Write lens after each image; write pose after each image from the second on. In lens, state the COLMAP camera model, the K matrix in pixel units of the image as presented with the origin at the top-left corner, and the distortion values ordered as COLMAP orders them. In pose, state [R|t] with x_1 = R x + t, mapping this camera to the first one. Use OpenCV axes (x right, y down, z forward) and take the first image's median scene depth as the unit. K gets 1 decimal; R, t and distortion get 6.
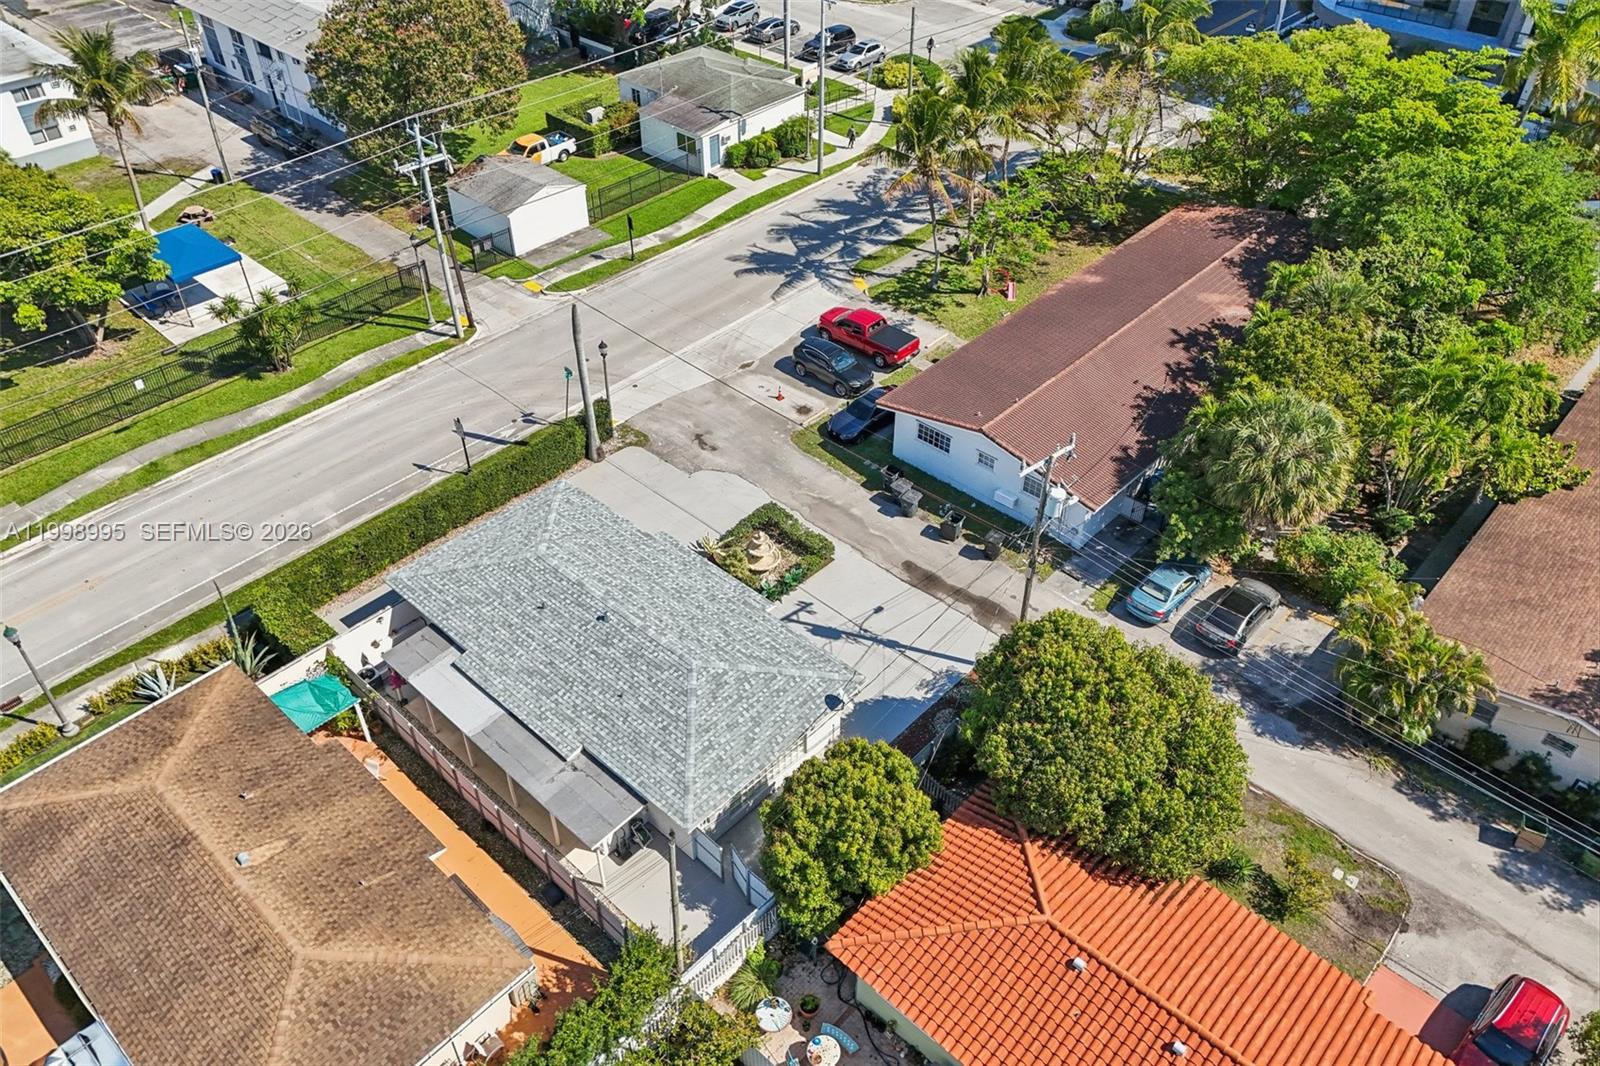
lens RADIAL K [[1184.5, 0, 809.0], [0, 1184.5, 529.4], [0, 0, 1]] dist [0.053347, -0.034408]
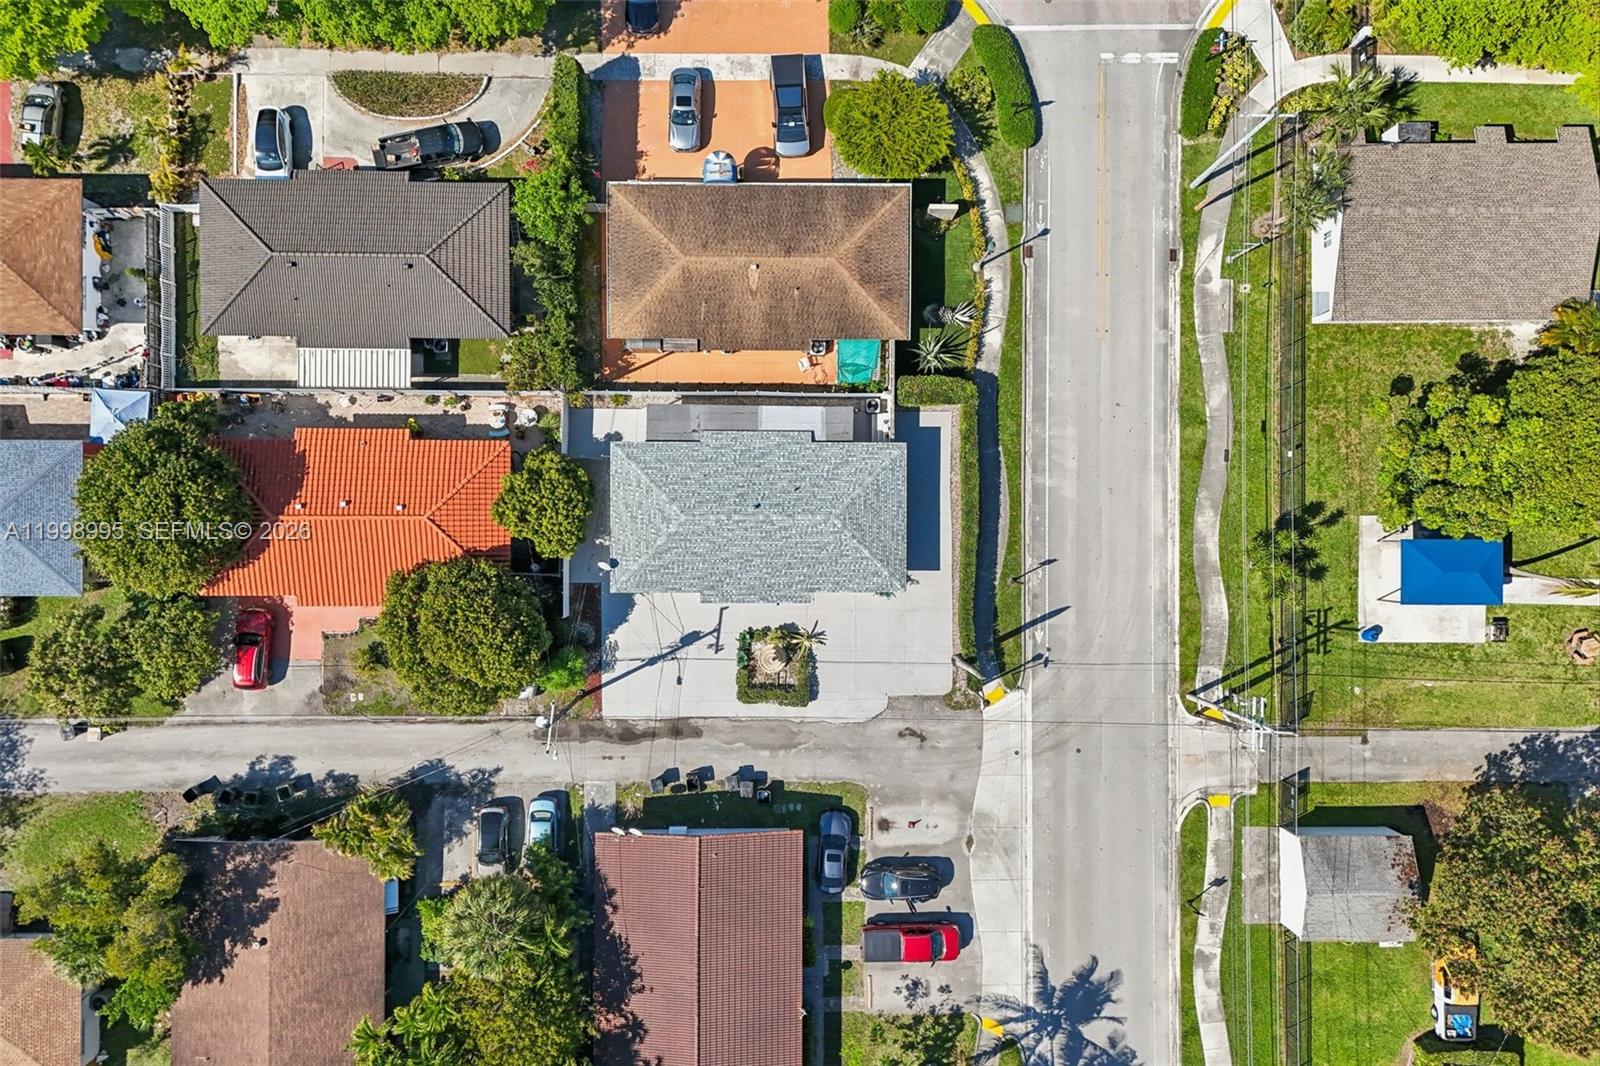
lens RADIAL K [[1184.5, 0, 789.7], [0, 1184.5, 519.4], [0, 0, 1]] dist [0.053347, -0.034408]
pose [[-0.739901, 0.672403, -0.020542, -0.134777], [-0.449561, -0.471512, 0.758664, -0.947867], [0.500442, 0.570571, 0.651158, 0.008873]]
